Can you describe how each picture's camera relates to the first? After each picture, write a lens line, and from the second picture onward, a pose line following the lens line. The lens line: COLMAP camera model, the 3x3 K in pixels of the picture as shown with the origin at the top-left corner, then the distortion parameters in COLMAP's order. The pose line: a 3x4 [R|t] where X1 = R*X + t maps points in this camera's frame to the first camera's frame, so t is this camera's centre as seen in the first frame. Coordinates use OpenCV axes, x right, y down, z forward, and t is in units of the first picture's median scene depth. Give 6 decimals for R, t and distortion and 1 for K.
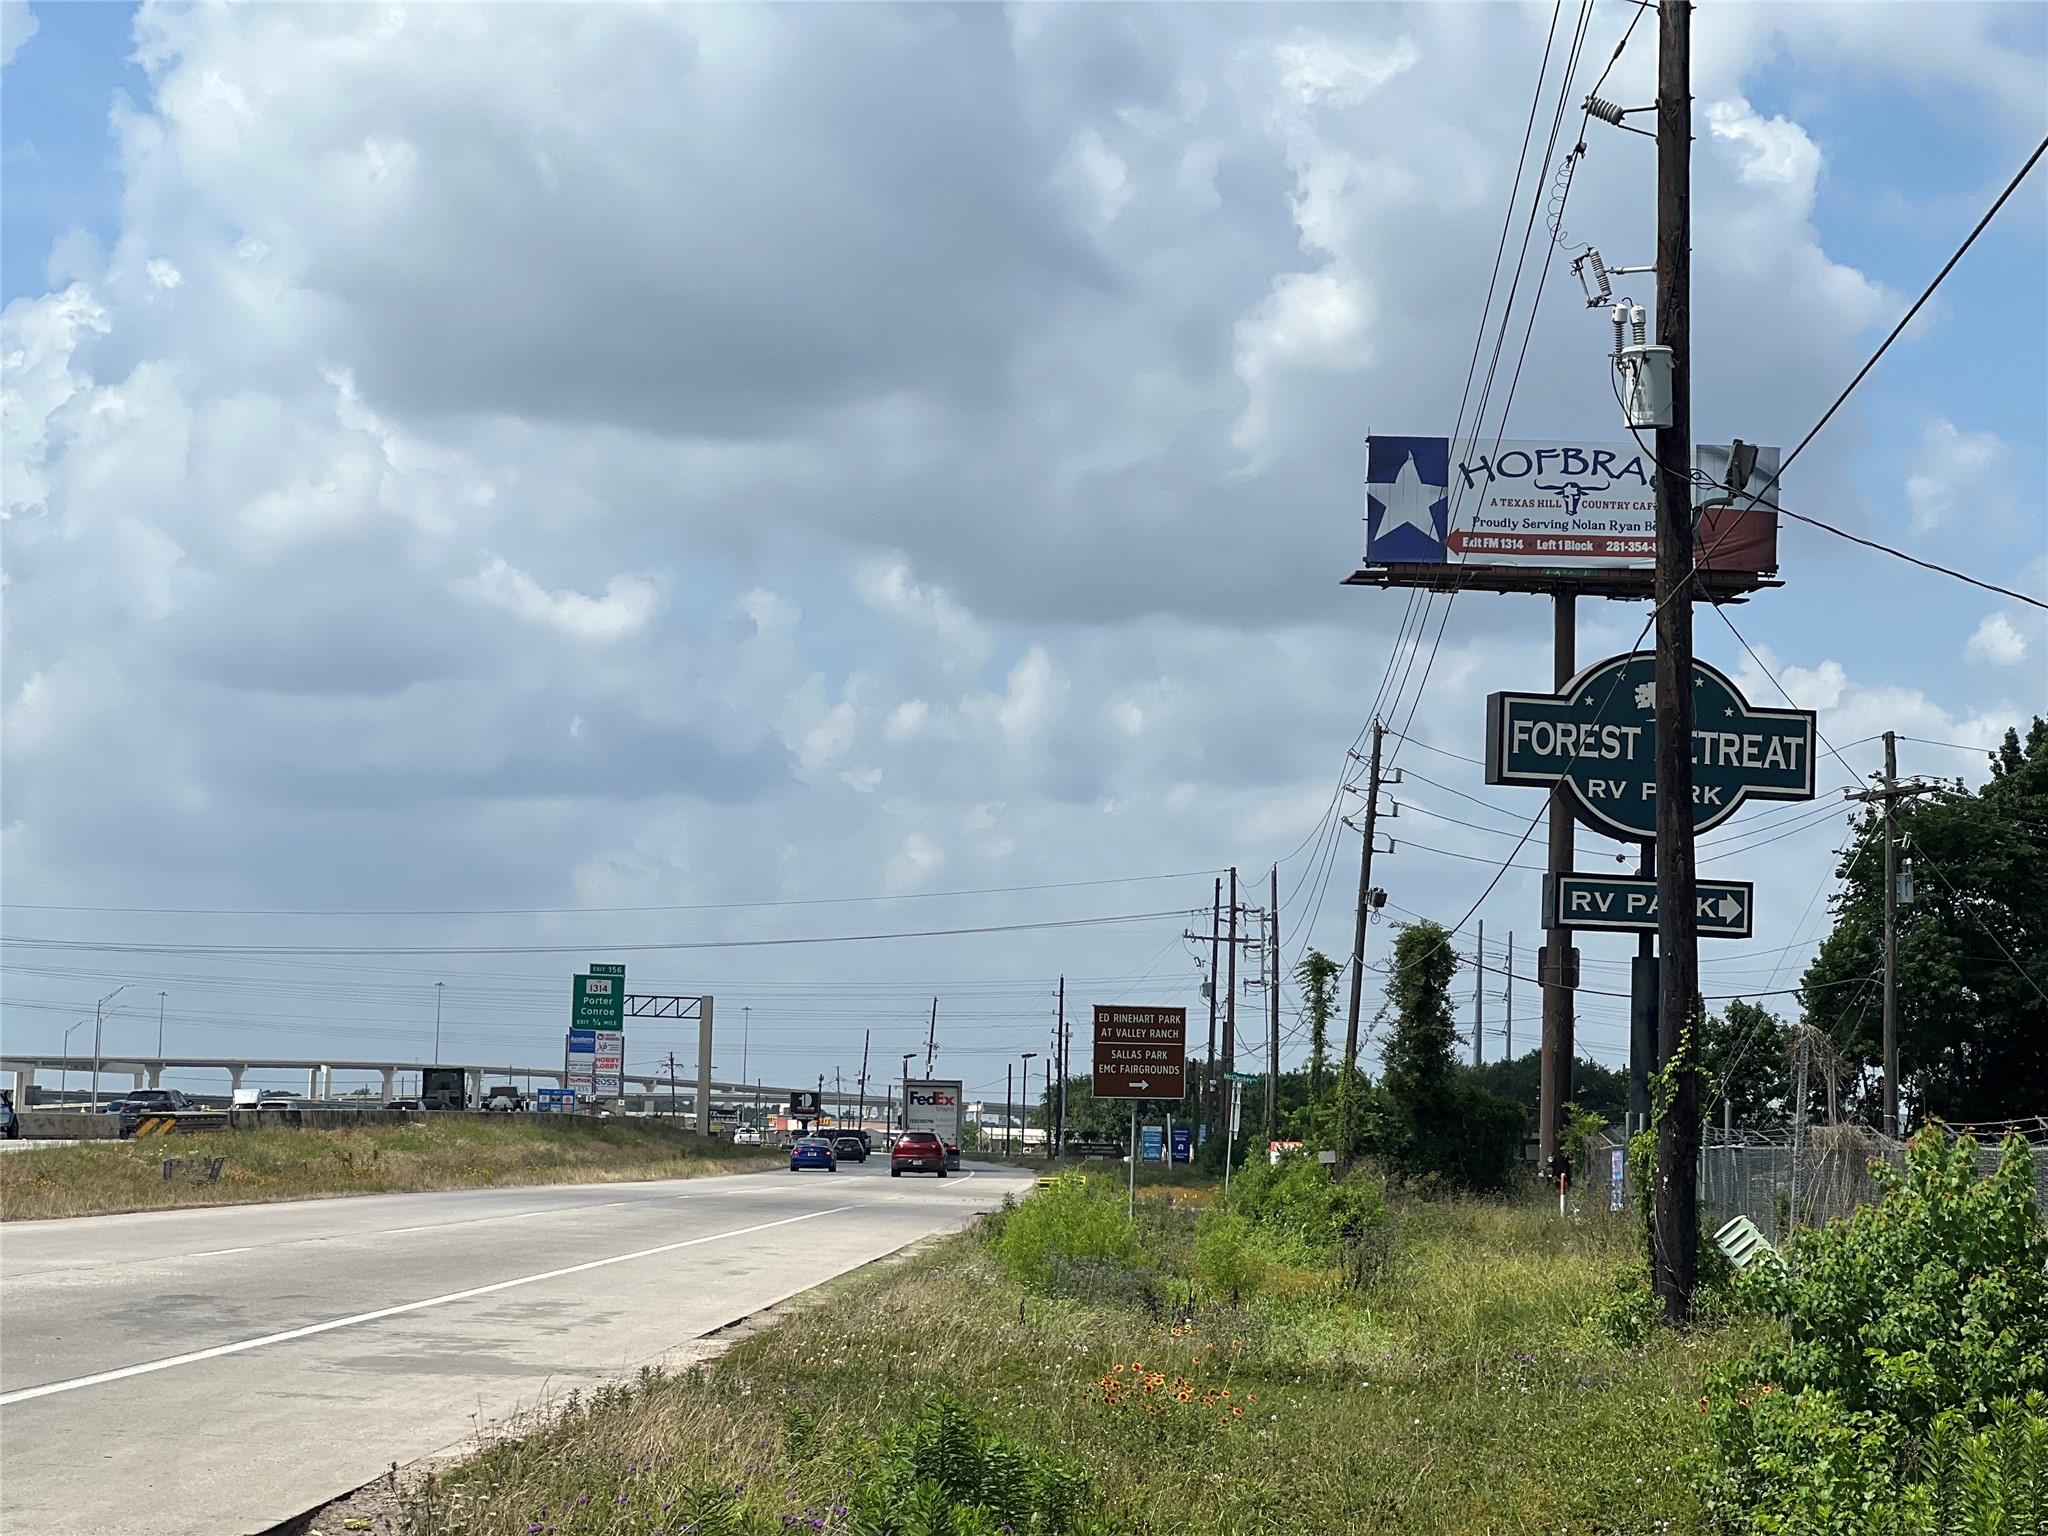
lens RADIAL K [[4628.3, 0, 1032.7], [0, 4628.3, 772.6], [0, 0, 1]] dist [0.088555, 0.000000]
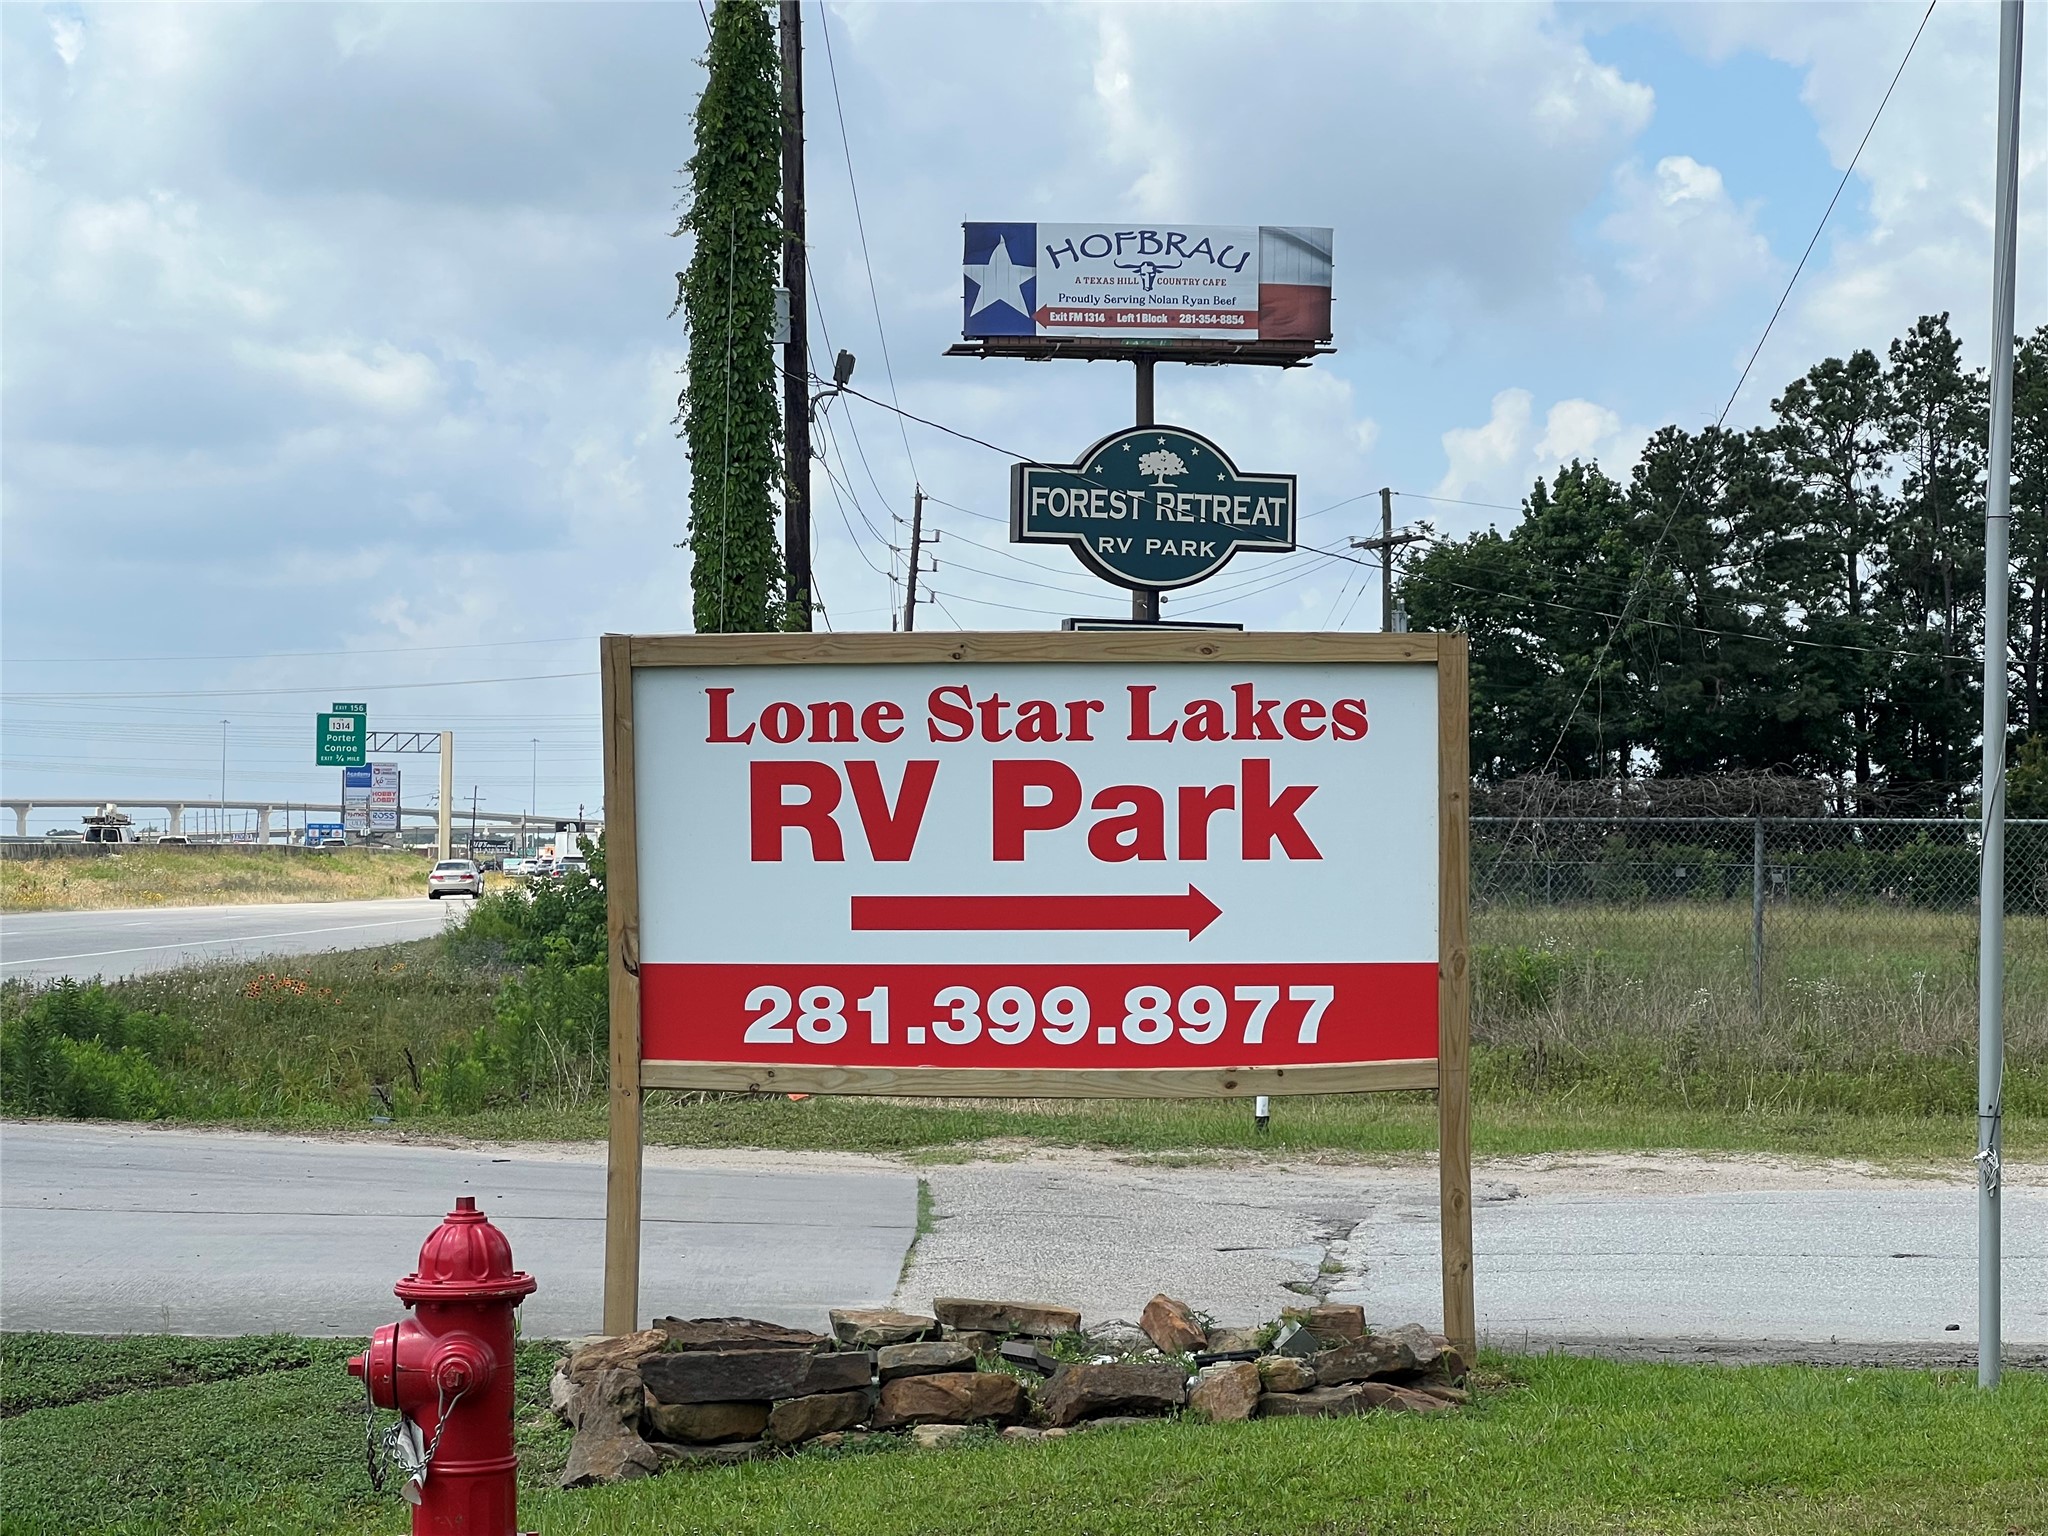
lens RADIAL K [[4628.3, 0, 1124.2], [0, 4628.3, 674.2], [0, 0, 1]] dist [0.088555, 0.000000]
pose [[0.997871, -0.016693, 0.063052, 0.039008], [0.014263, 0.999145, 0.038796, -0.006791], [-0.063646, -0.037814, 0.997256, -0.116888]]
